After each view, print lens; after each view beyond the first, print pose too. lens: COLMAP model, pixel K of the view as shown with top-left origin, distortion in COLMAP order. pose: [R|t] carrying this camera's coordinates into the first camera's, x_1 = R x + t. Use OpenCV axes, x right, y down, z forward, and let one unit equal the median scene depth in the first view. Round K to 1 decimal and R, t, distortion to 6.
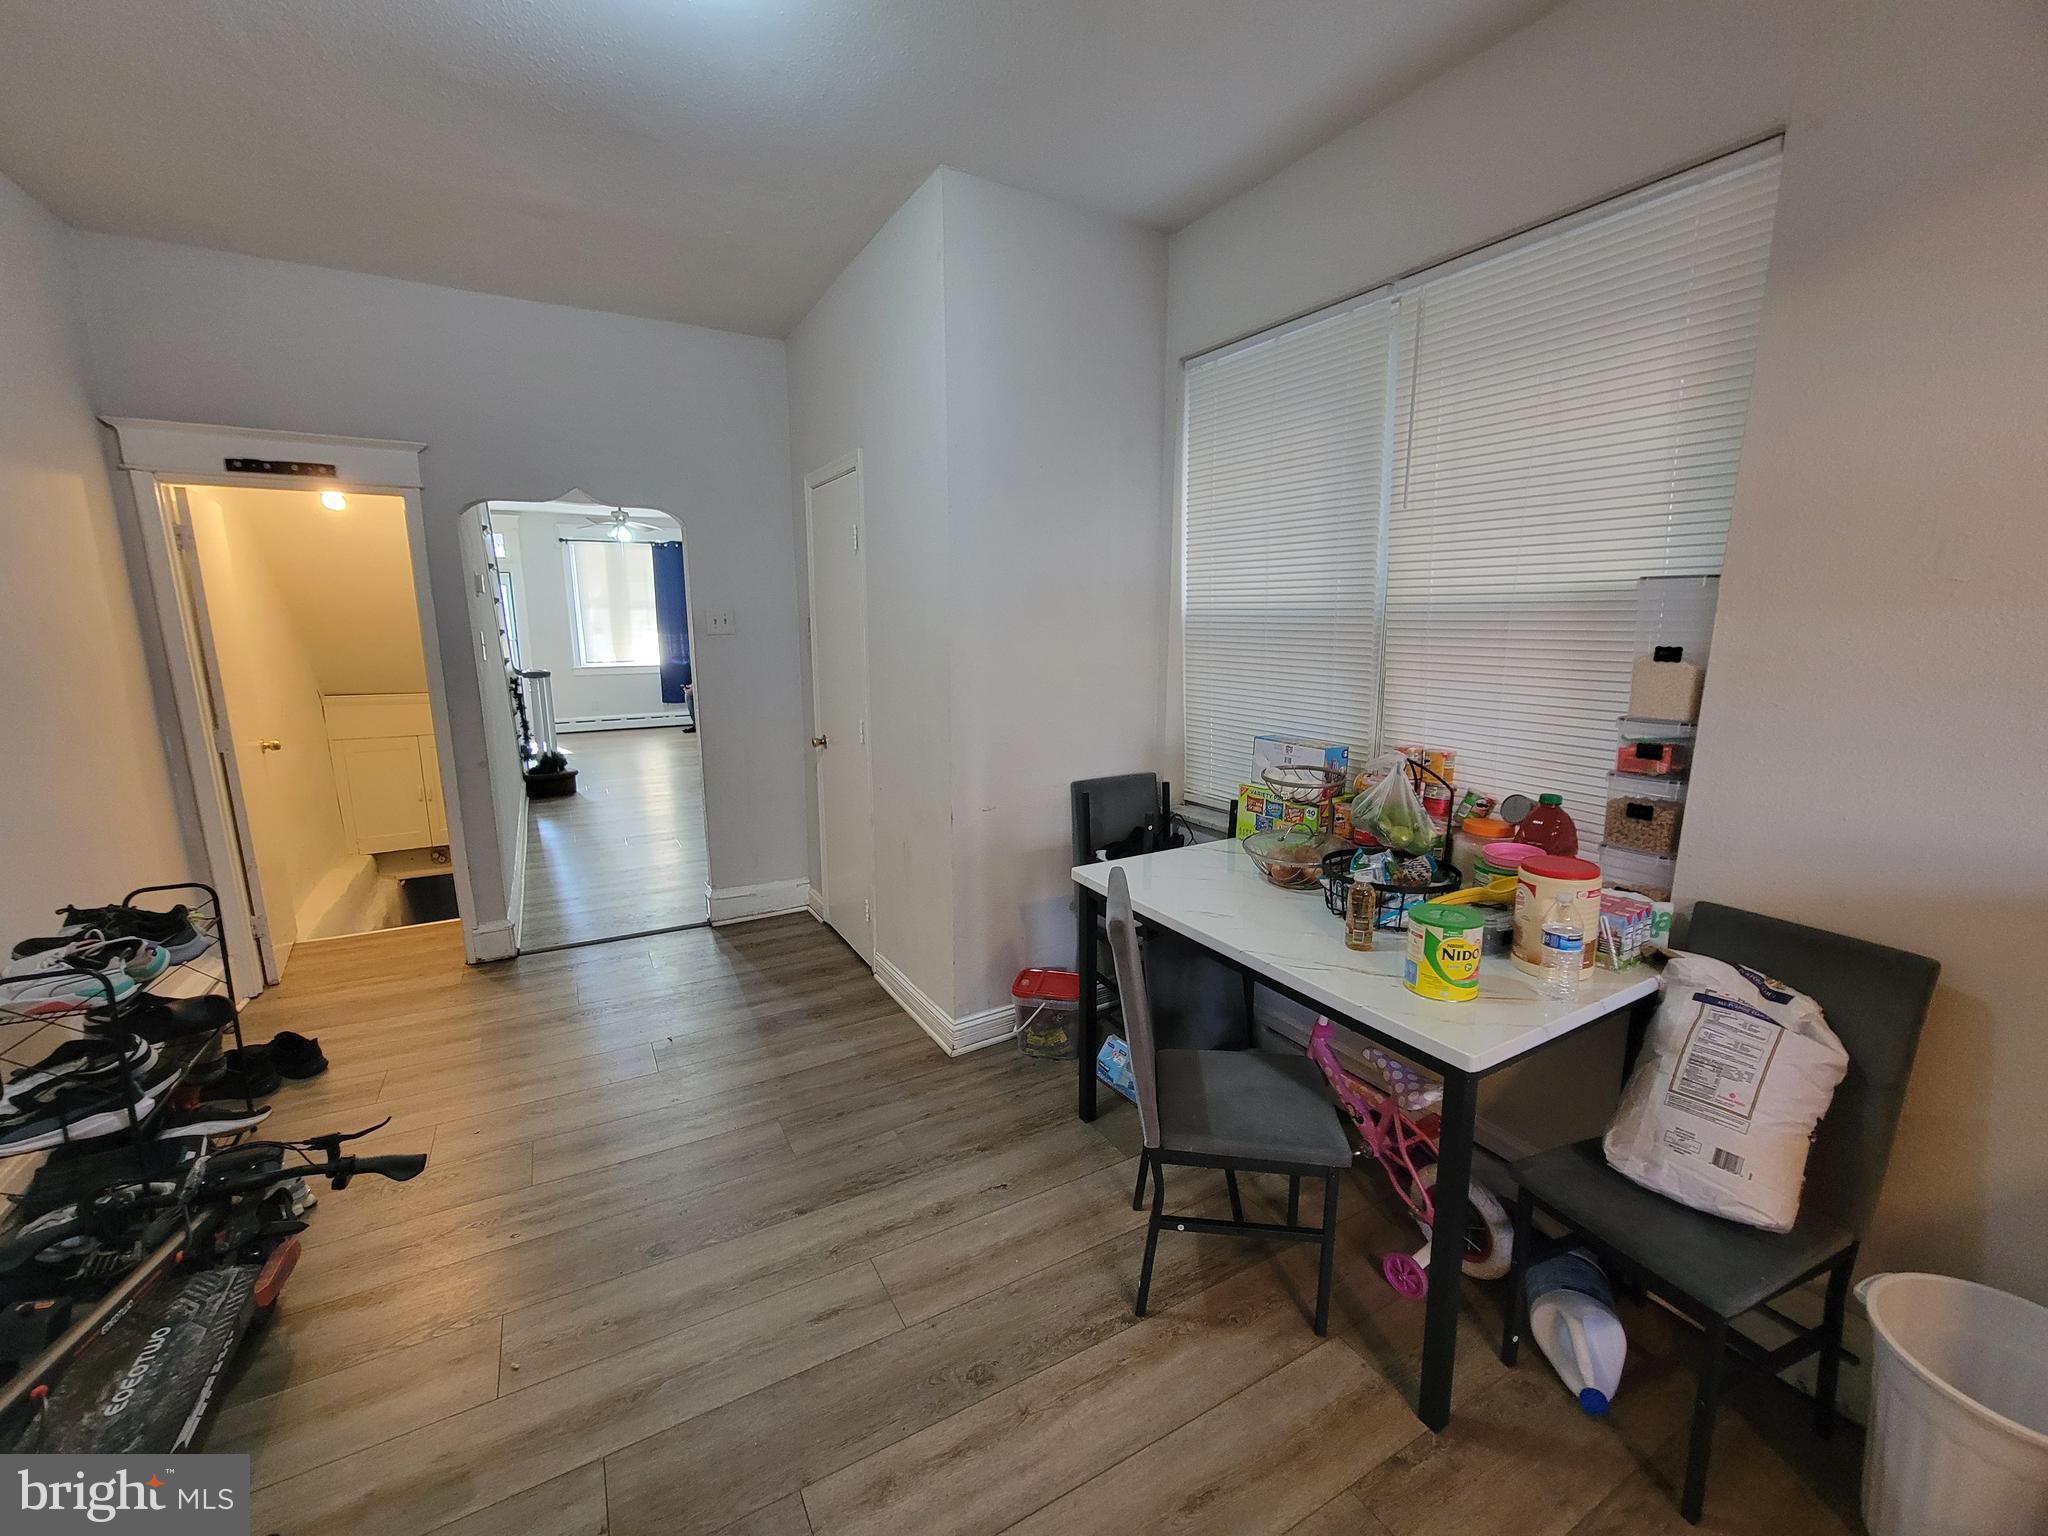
lens RADIAL K [[829.4, 0, 1004.4], [0, 829.4, 773.1], [0, 0, 1]] dist [-0.001303, -0.000112]
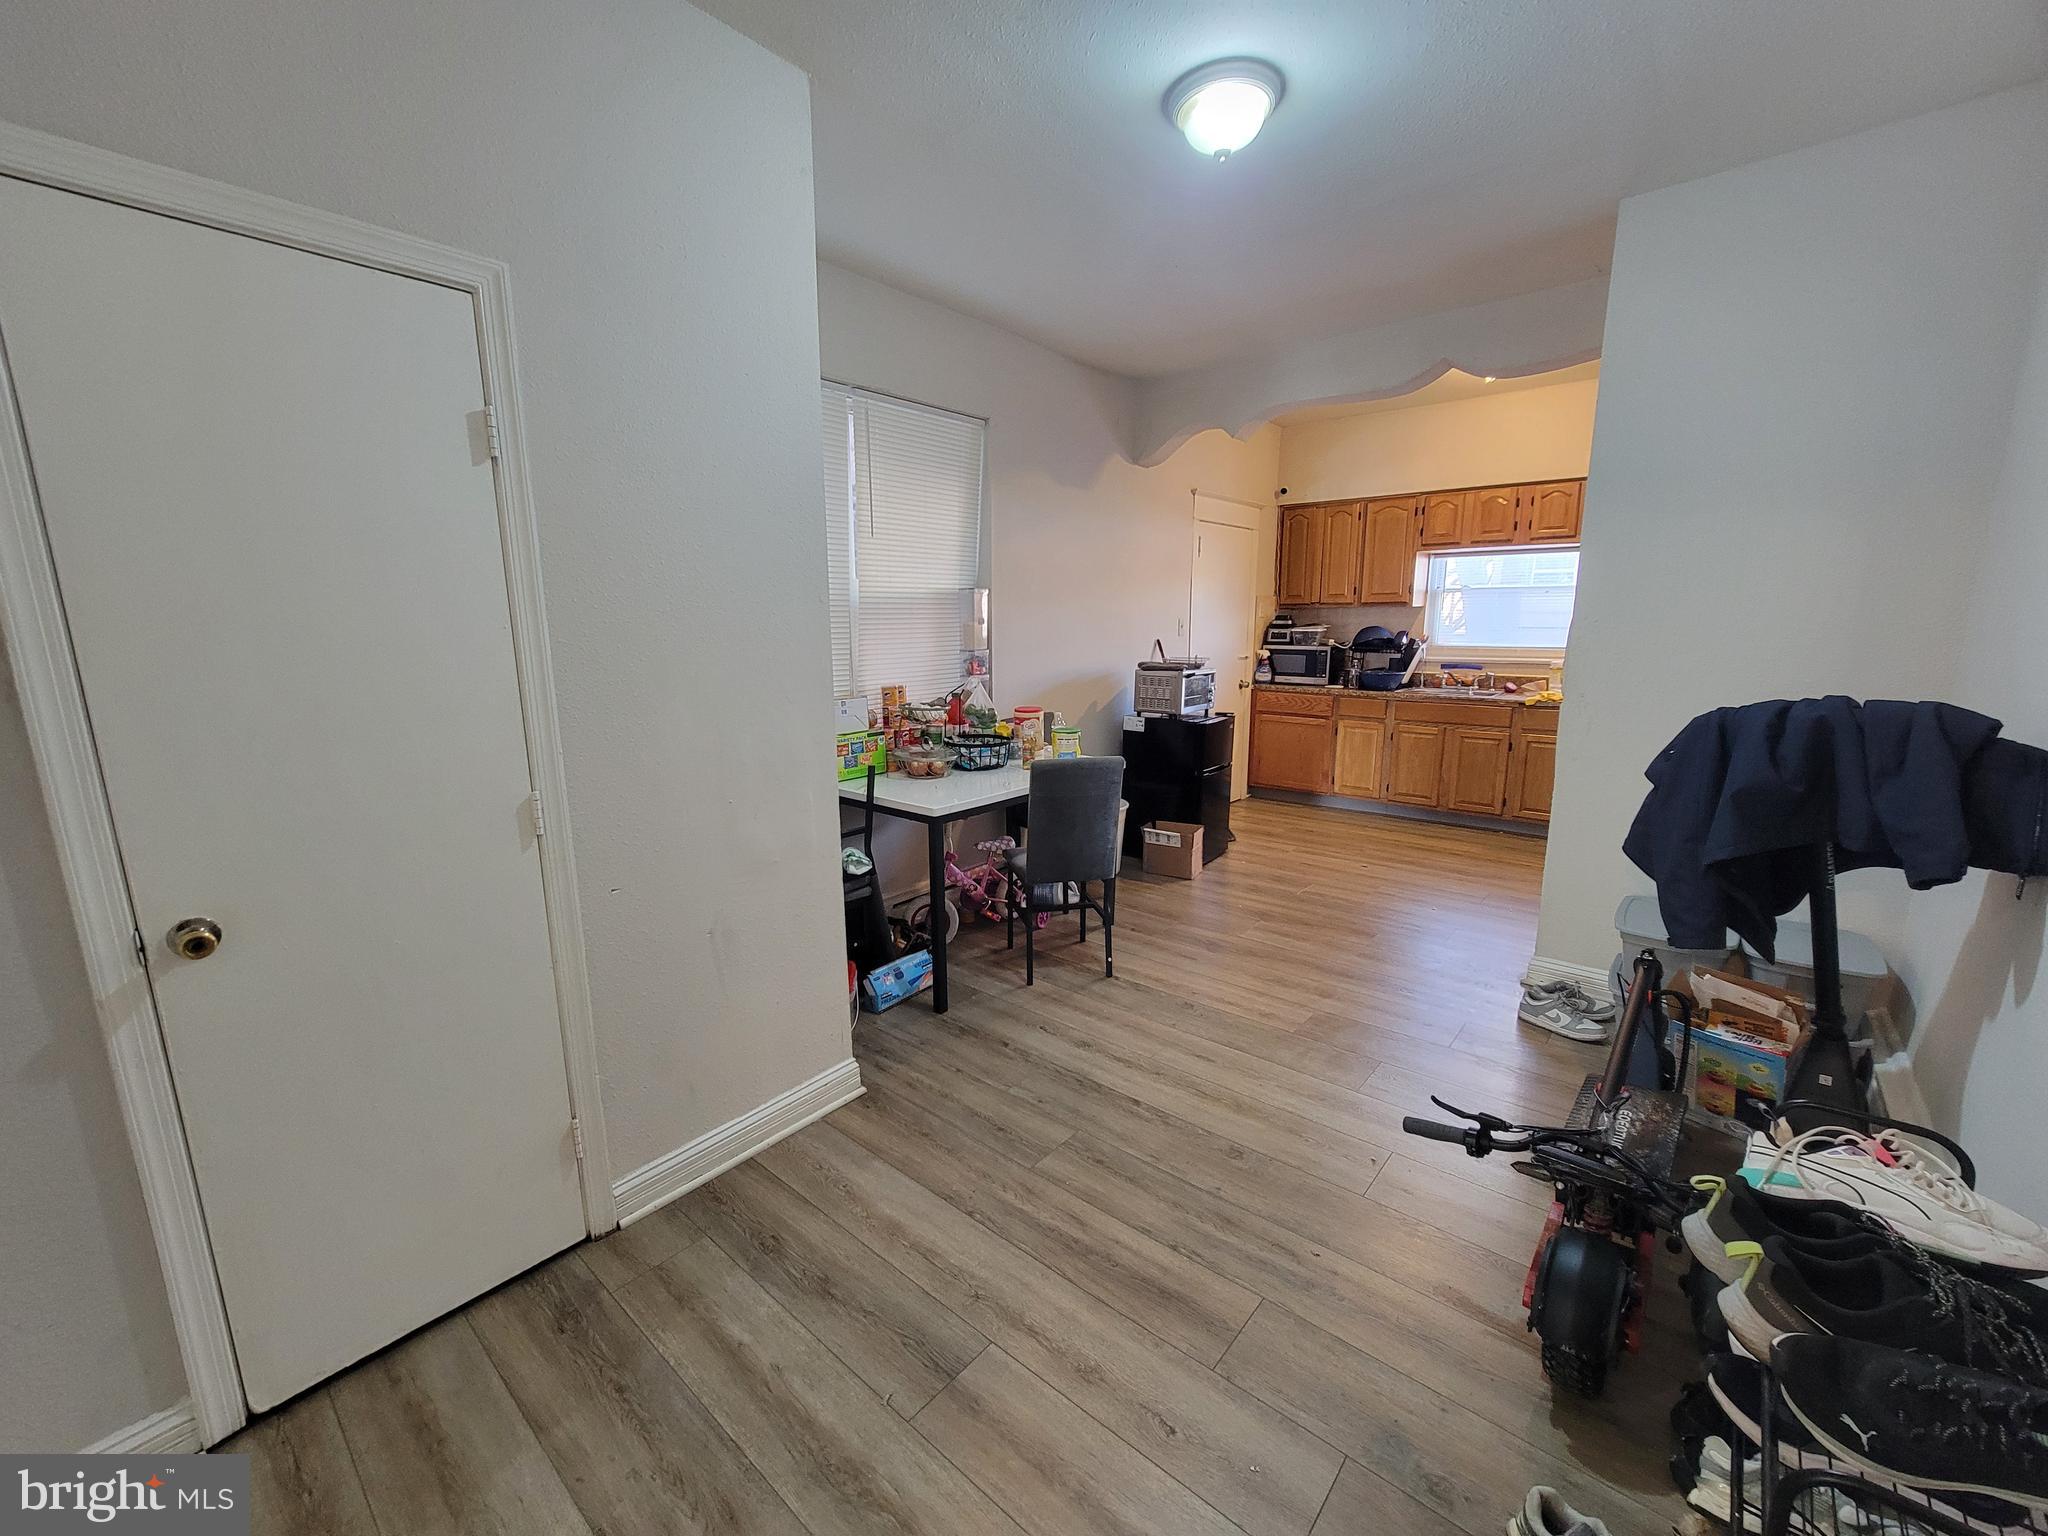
lens RADIAL K [[829.4, 0, 1007.7], [0, 829.4, 768.4], [0, 0, 1]] dist [-0.001303, -0.000112]
pose [[-0.337543, -0.164256, 0.926868, -1.203080], [0.186351, 0.953509, 0.236842, -0.233711], [-0.922680, 0.252667, -0.291241, 1.402441]]
